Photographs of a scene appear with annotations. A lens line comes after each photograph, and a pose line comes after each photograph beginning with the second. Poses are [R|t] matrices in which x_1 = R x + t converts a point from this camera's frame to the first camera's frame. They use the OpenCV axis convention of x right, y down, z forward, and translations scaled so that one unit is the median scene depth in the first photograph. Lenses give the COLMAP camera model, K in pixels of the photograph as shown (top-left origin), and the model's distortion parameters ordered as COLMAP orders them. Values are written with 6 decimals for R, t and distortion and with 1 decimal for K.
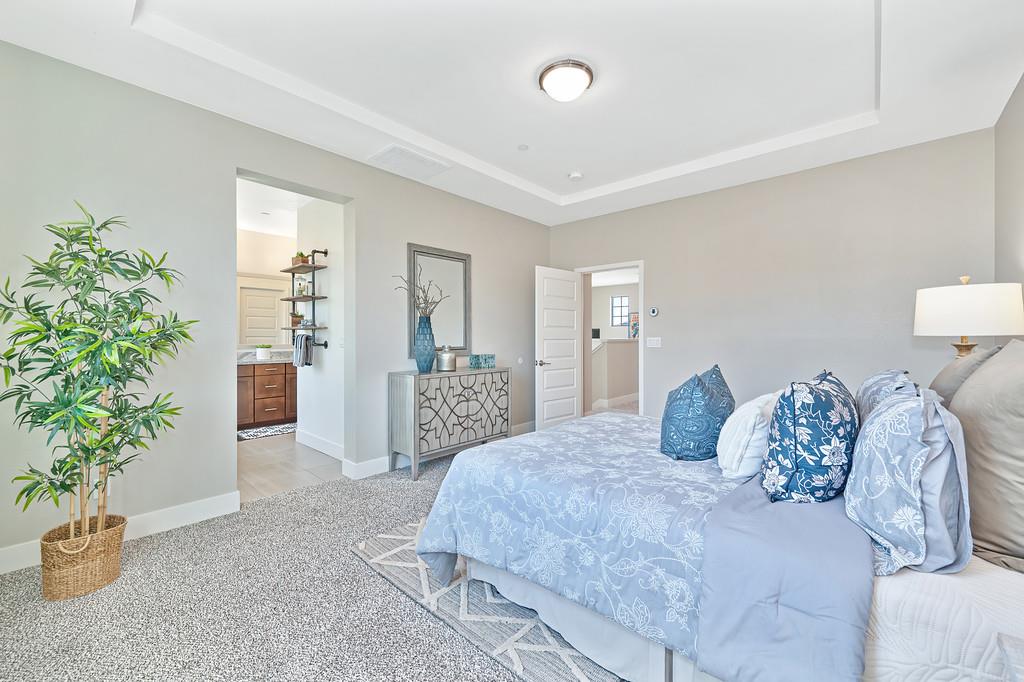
lens RADIAL K [[408.8, 0, 514.9], [0, 408.8, 339.3], [0, 0, 1]] dist [0.001613, 0.000233]
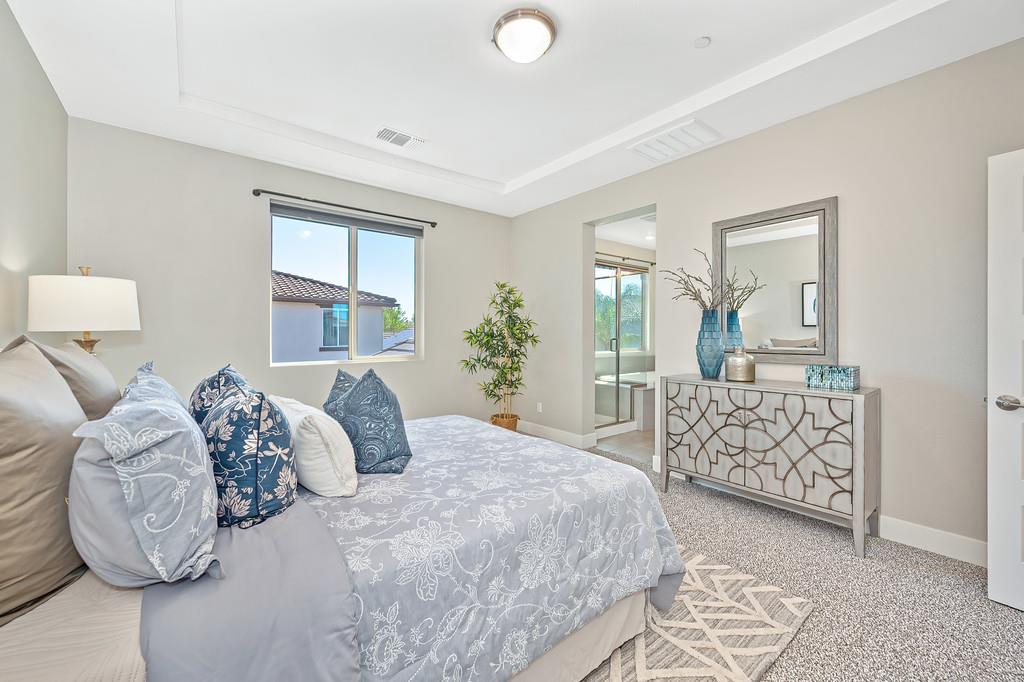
lens RADIAL K [[406.9, 0, 516.4], [0, 406.9, 334.2], [0, 0, 1]] dist [0.000905, 0.000000]
pose [[-0.153521, -0.000517, -0.988145, 0.631407], [-0.008938, 0.999960, 0.000866, -0.003739], [0.988105, 0.008964, -0.153519, 0.732918]]
